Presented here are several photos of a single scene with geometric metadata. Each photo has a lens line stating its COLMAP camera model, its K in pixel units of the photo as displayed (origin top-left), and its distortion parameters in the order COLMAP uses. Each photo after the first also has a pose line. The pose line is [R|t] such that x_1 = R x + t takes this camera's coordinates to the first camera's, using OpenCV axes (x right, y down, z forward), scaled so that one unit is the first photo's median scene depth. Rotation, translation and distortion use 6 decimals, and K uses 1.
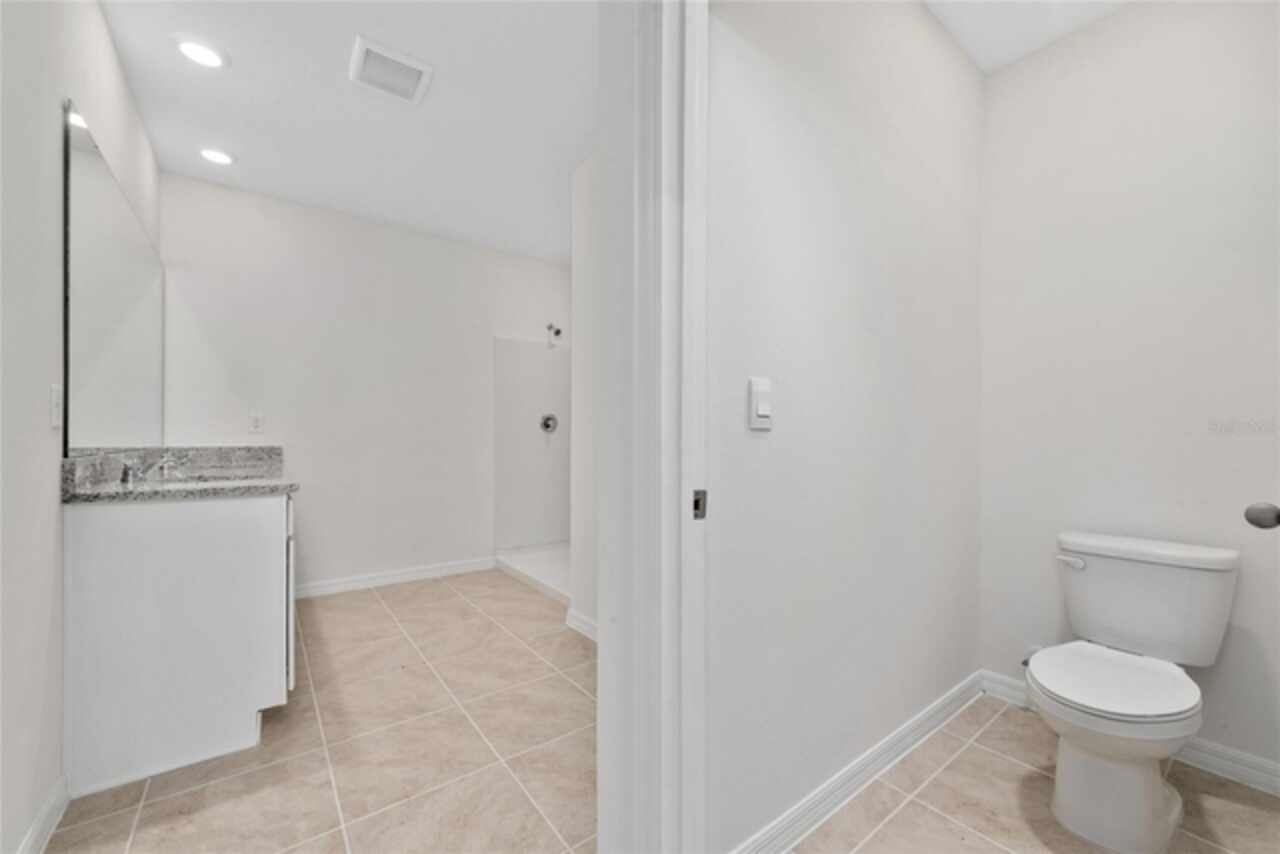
lens RADIAL K [[502.5, 0, 644.8], [0, 502.5, 434.4], [0, 0, 1]] dist [0.002390, 0.000027]
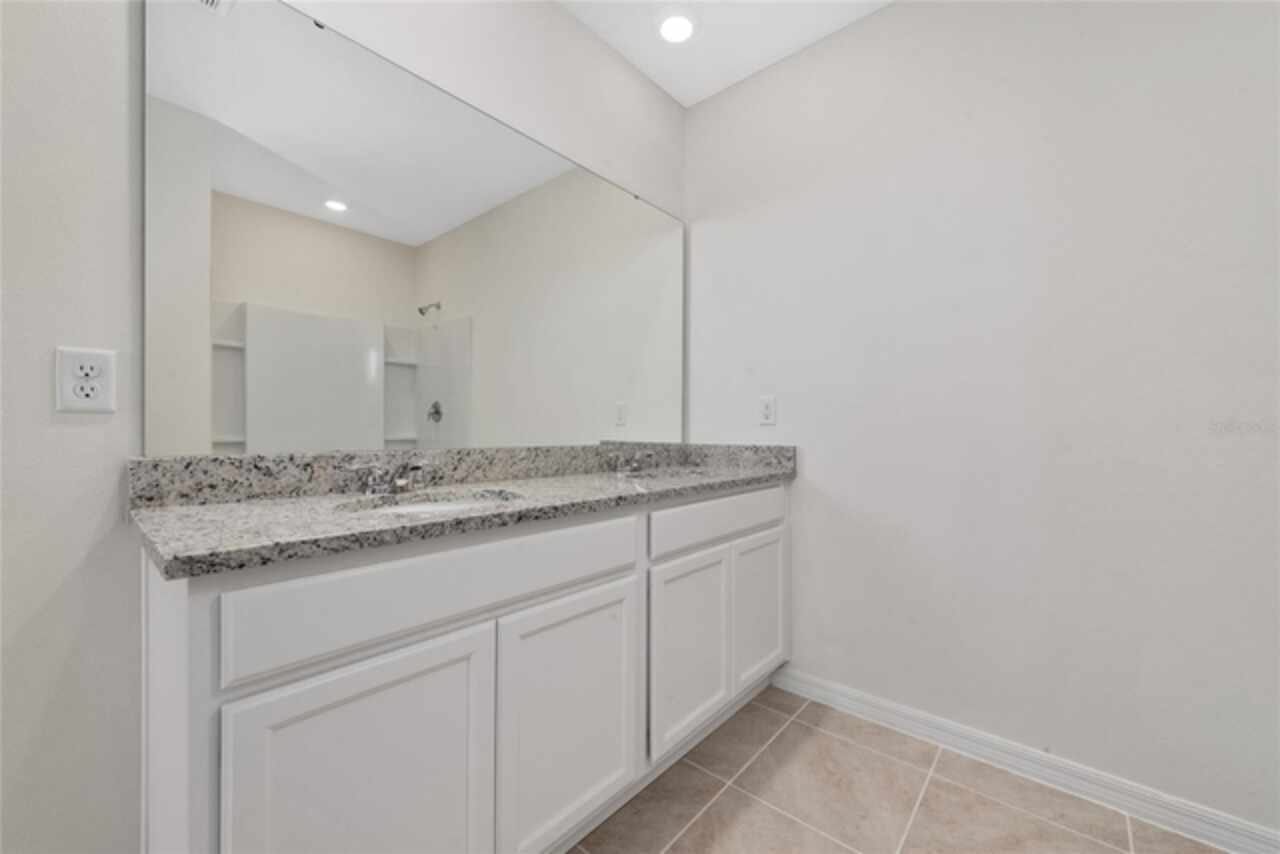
lens RADIAL K [[502.5, 0, 643.7], [0, 502.5, 429.6], [0, 0, 1]] dist [0.002390, 0.000027]
pose [[0.214783, -0.000421, -0.976662, -0.155616], [0.000484, 1.000000, -0.000325, 0.003124], [0.976662, -0.000403, 0.214783, 0.703106]]
